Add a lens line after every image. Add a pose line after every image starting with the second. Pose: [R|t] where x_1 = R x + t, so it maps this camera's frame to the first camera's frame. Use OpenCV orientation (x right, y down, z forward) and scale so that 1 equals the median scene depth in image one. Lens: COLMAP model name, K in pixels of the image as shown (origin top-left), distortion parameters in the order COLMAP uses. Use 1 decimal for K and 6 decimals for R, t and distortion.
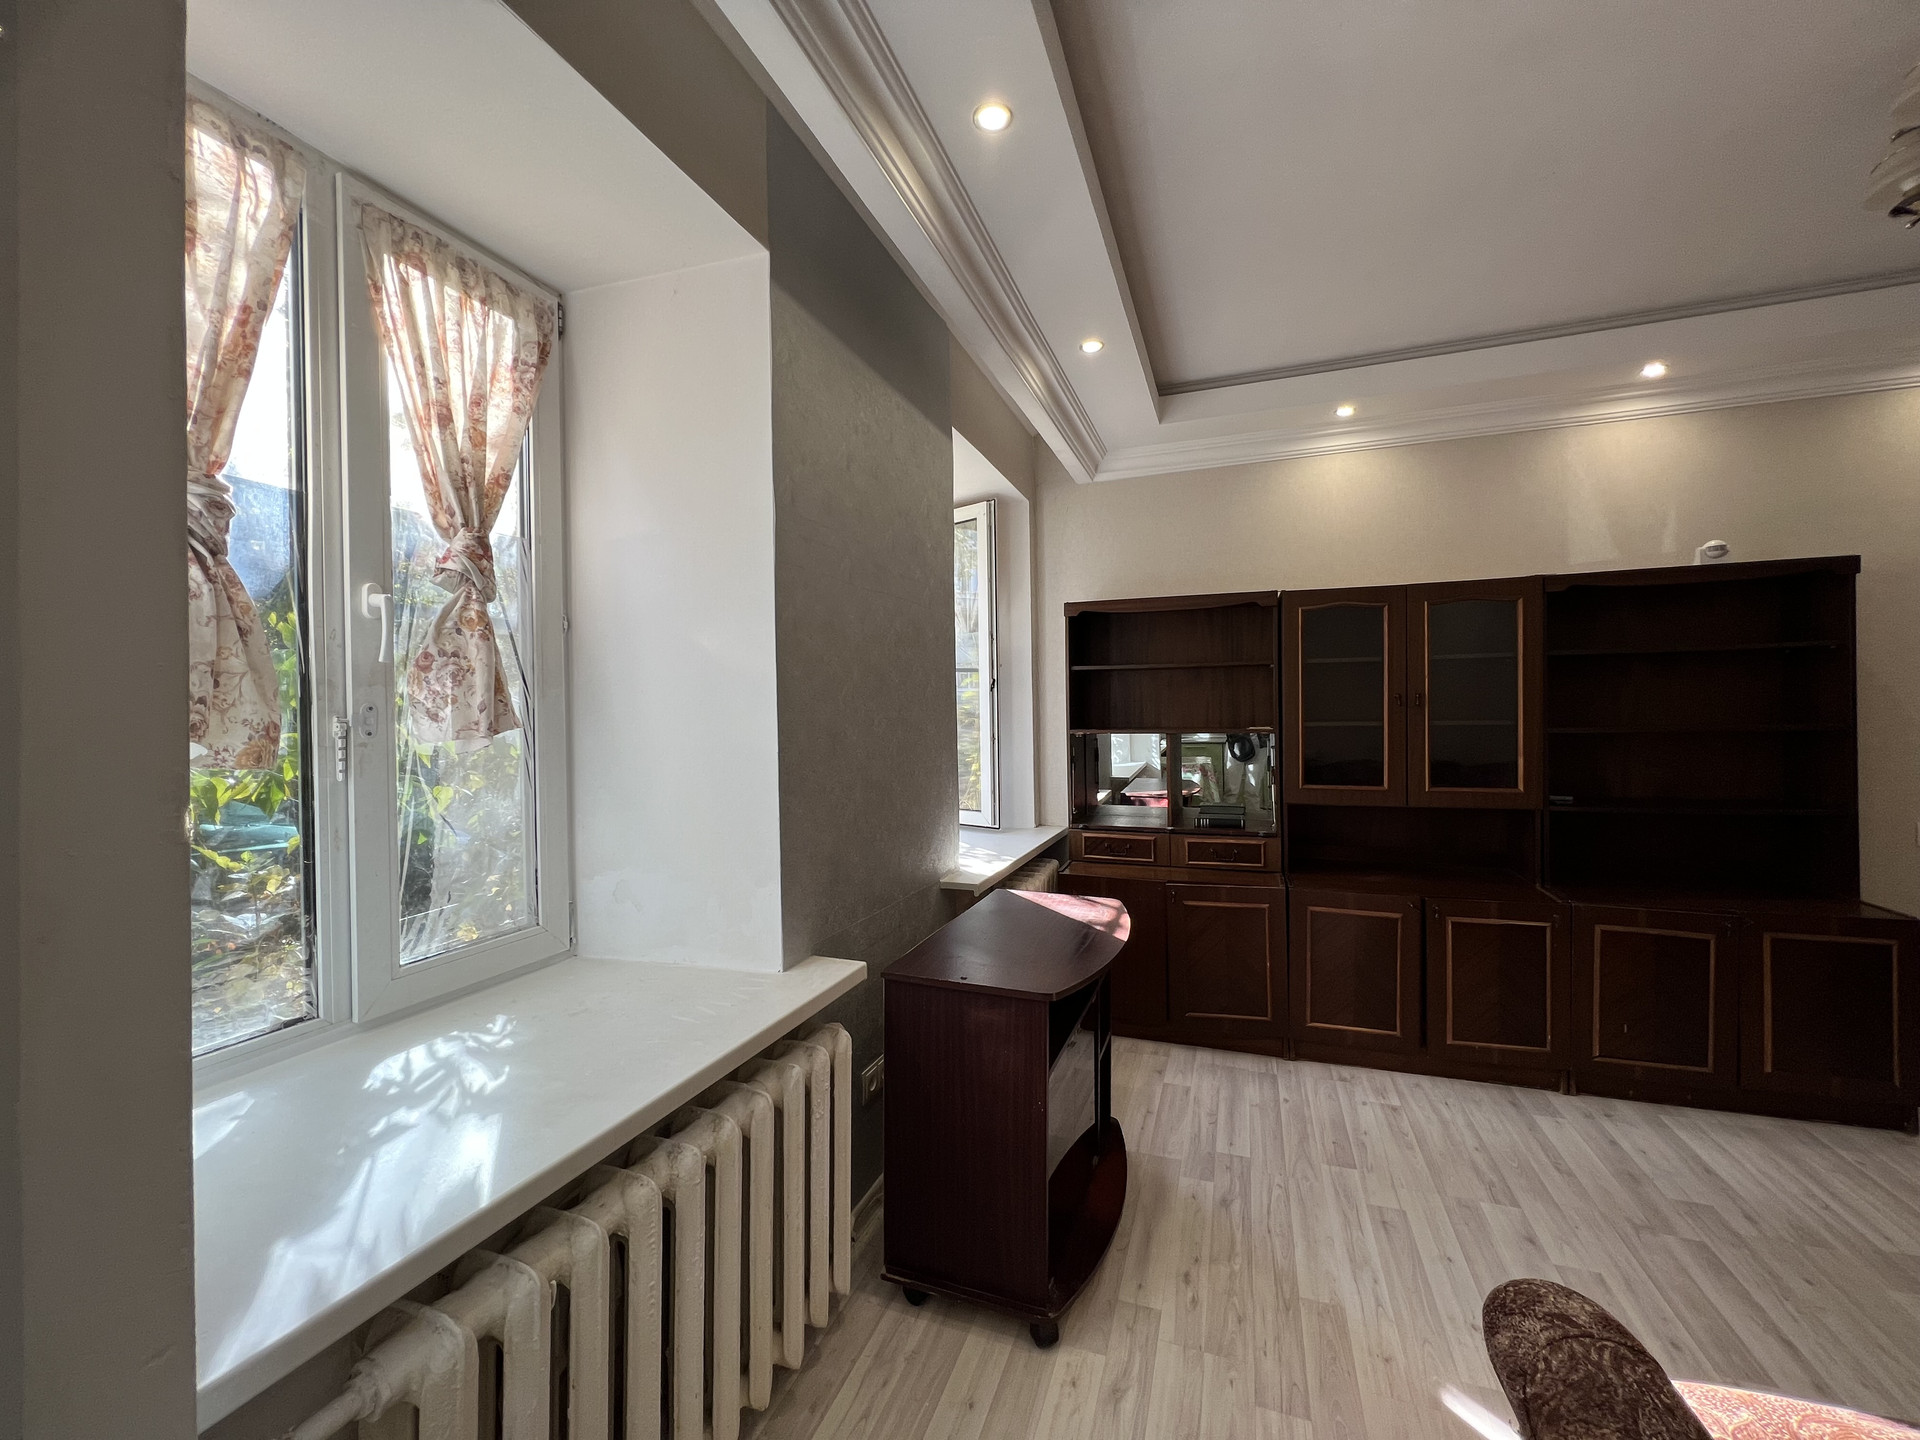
lens RADIAL K [[768.8, 0, 962.9], [0, 768.8, 717.8], [0, 0, 1]] dist [-0.003239, 0.000511]
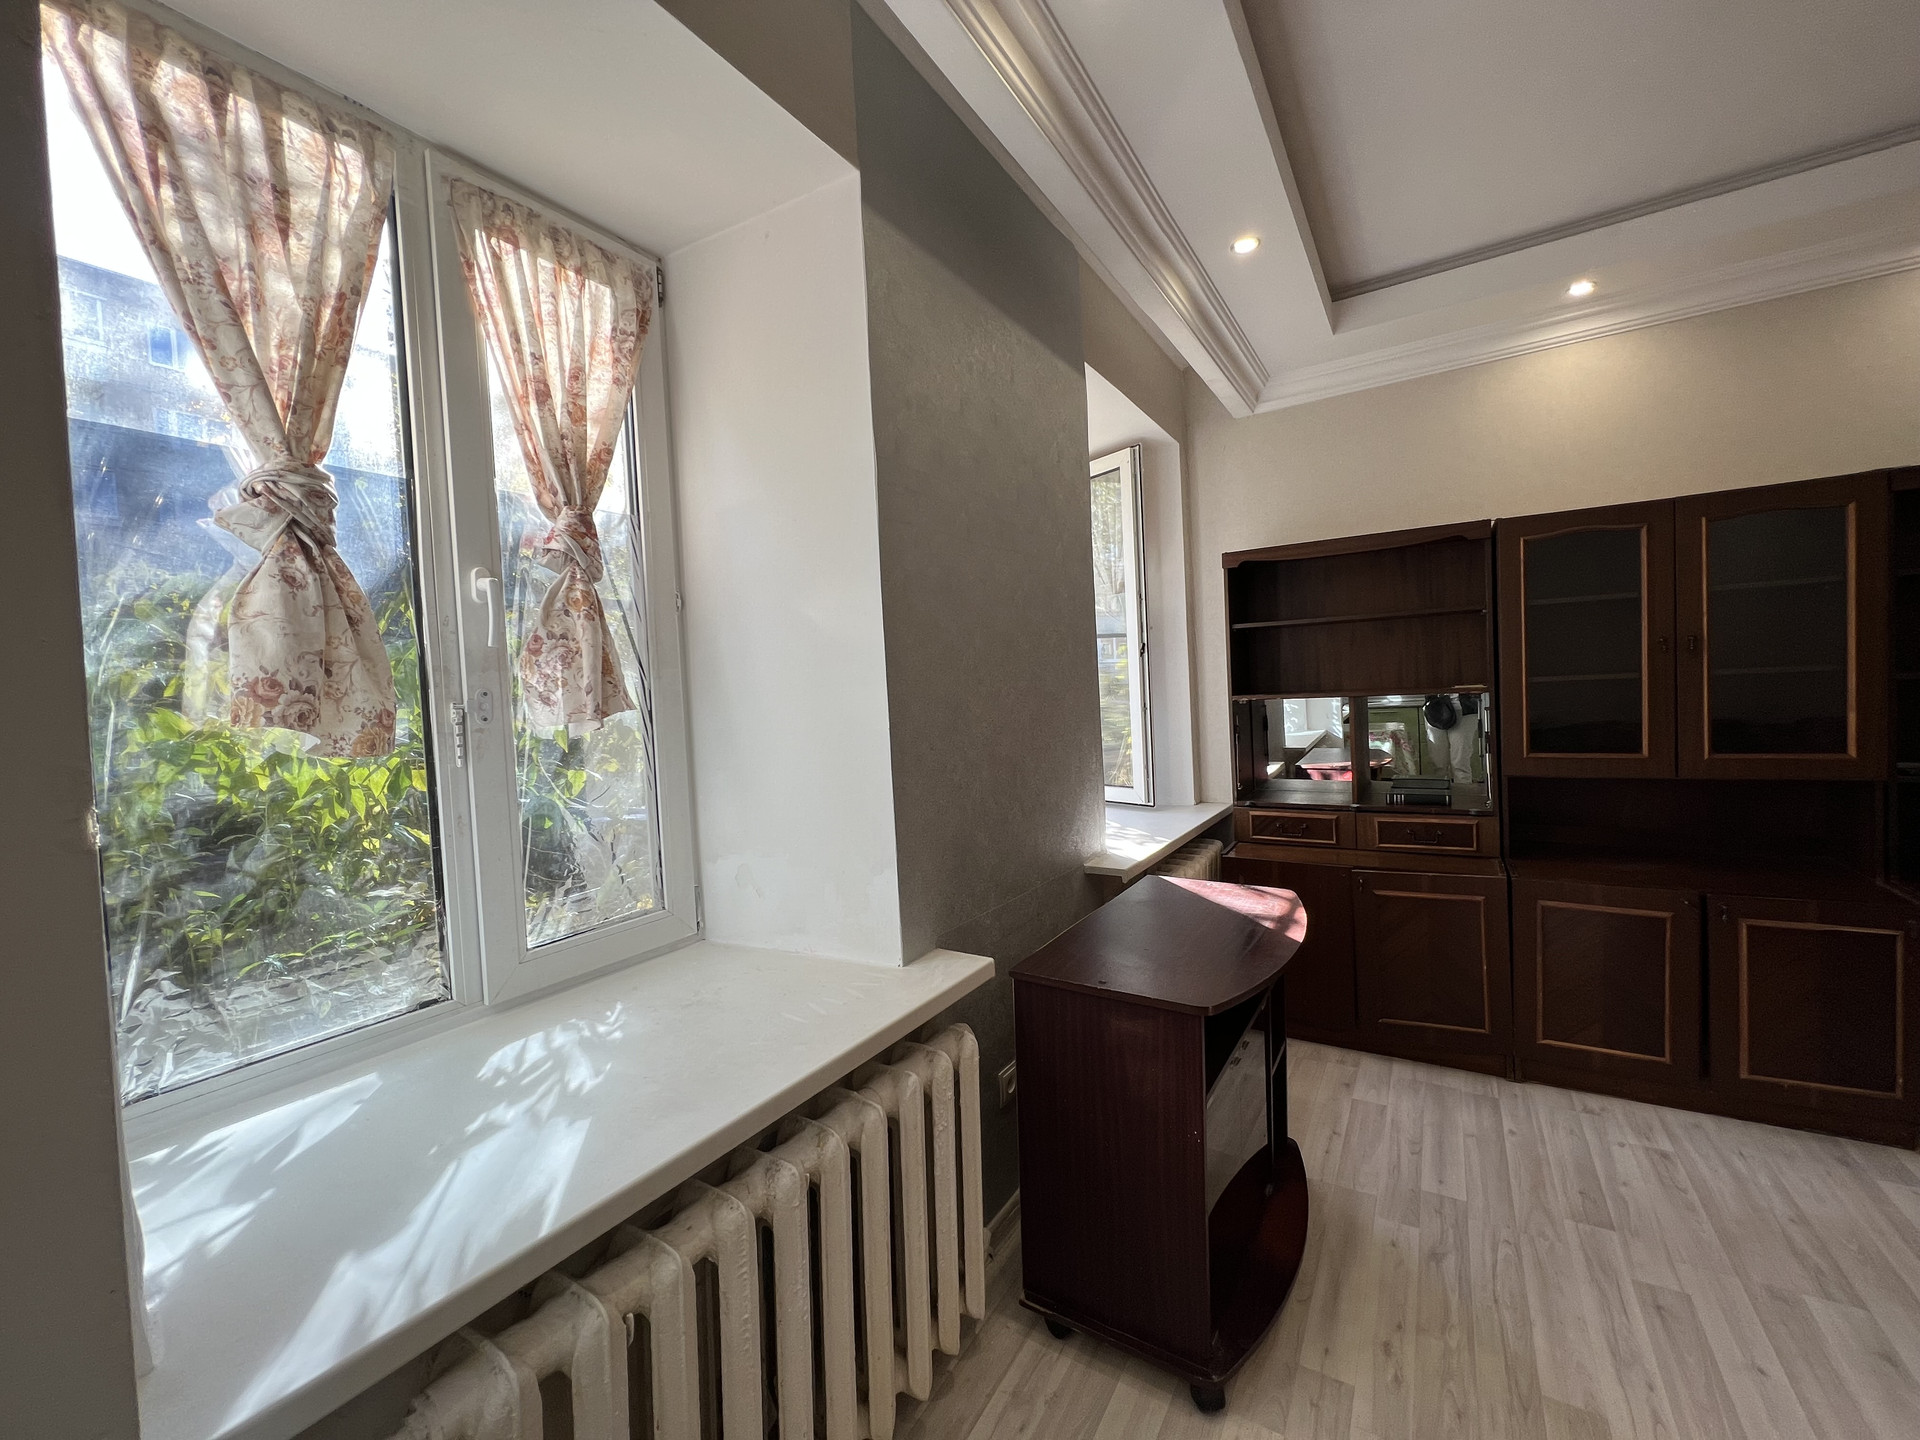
lens RADIAL K [[768.8, 0, 963.7], [0, 768.8, 717.1], [0, 0, 1]] dist [-0.003239, 0.000511]
pose [[0.978306, -0.026373, -0.205481, 0.027722], [0.033016, 0.999035, 0.028968, 0.006572], [0.204519, -0.035124, 0.978232, 0.102118]]
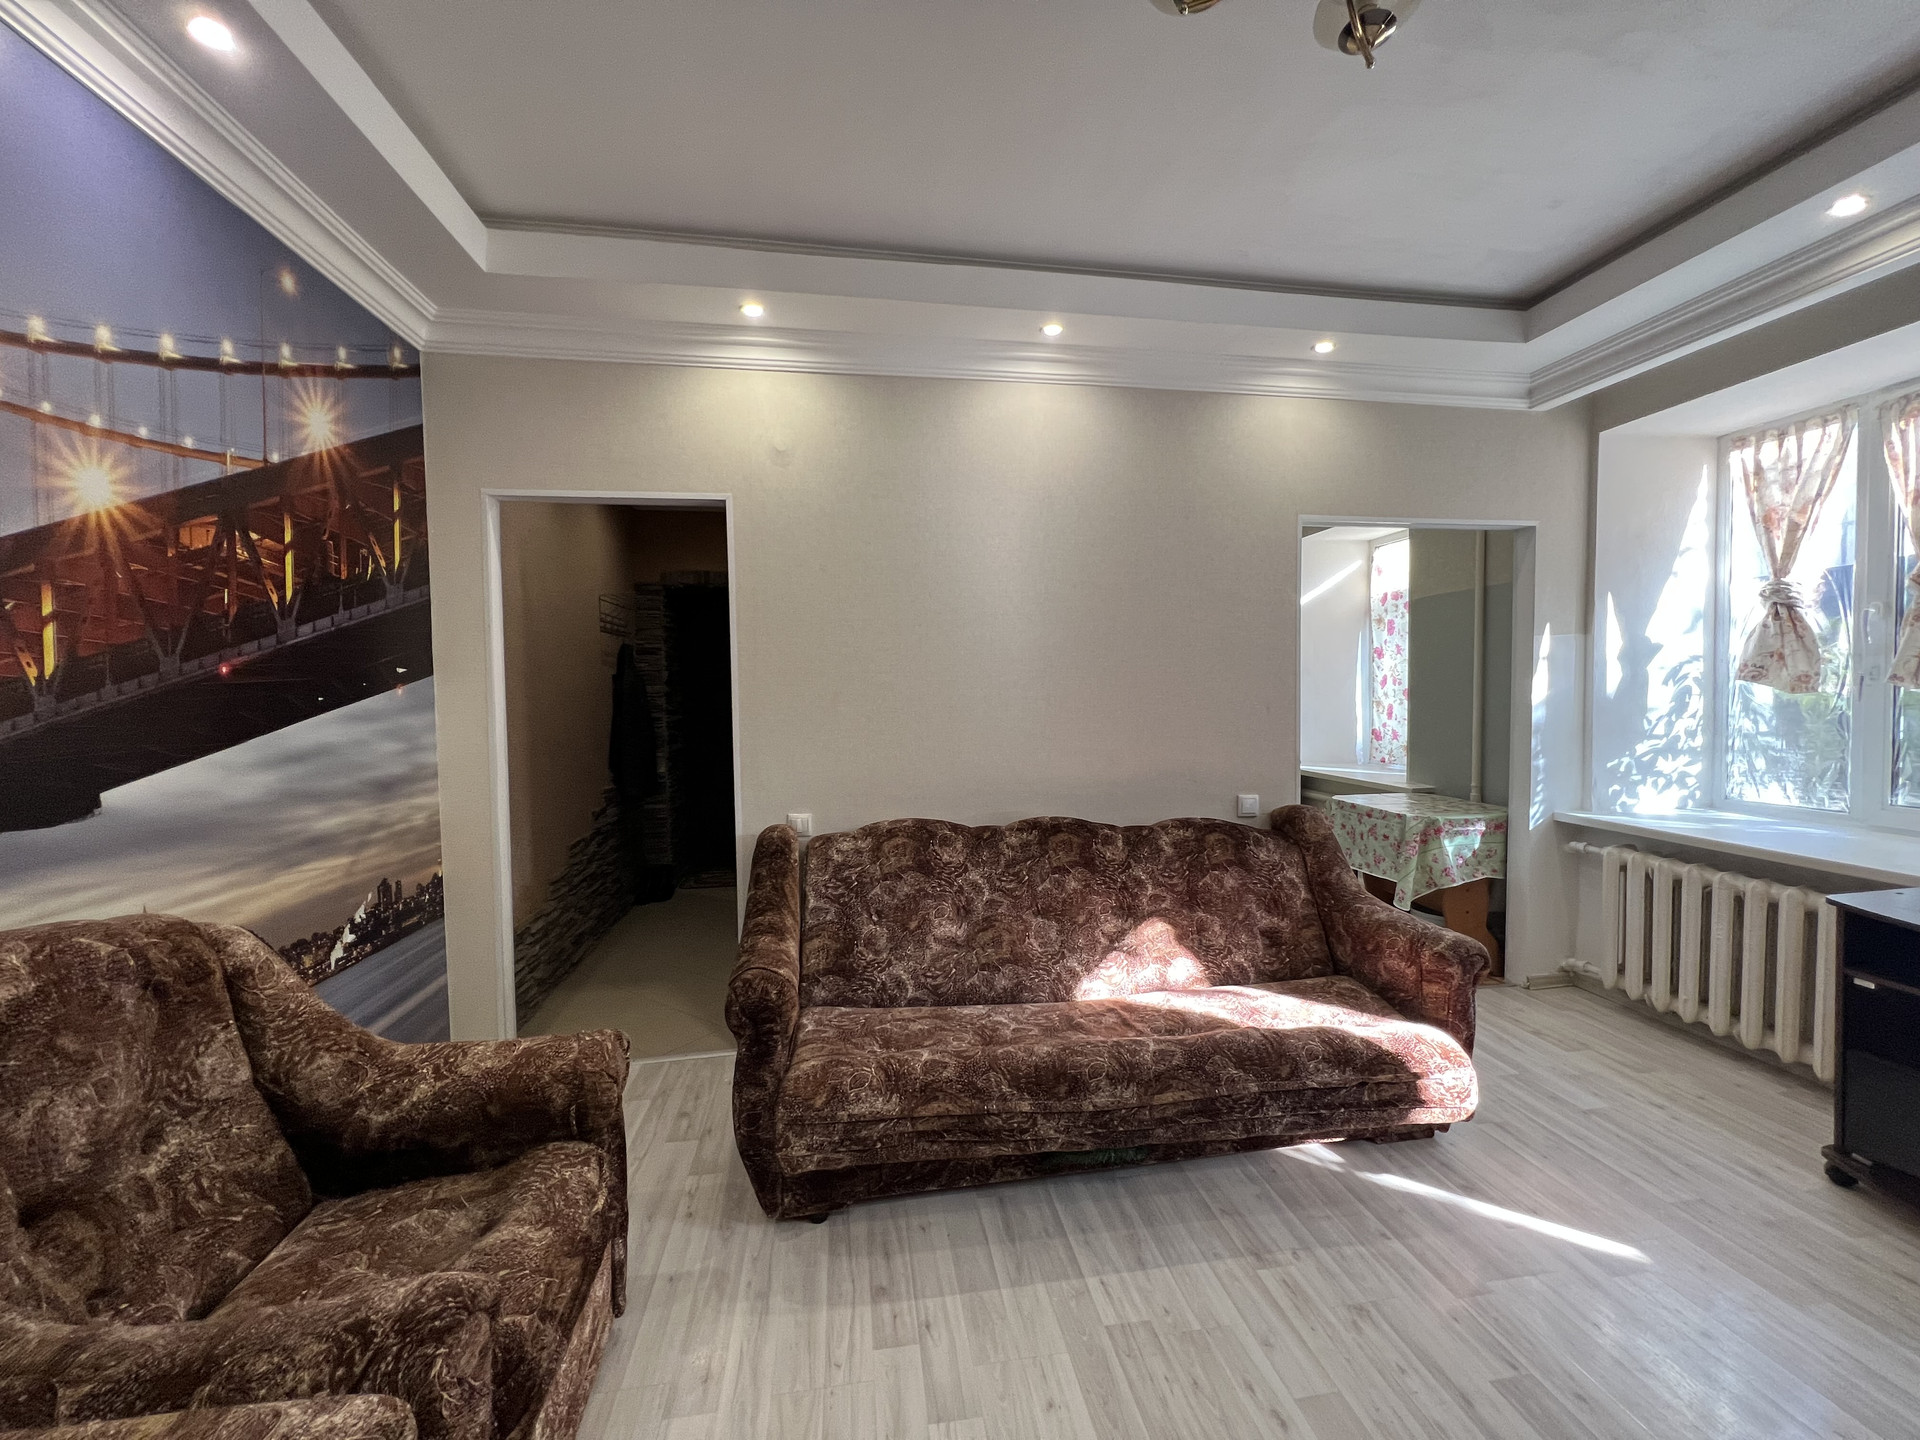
lens RADIAL K [[765.8, 0, 964.5], [0, 765.8, 715.9], [0, 0, 1]] dist [-0.003742, 0.000542]
pose [[-0.875853, 0.044649, -0.480507, 1.486550], [0.025672, 0.998612, 0.045999, -0.024627], [0.481894, 0.027952, -0.875784, 1.076579]]
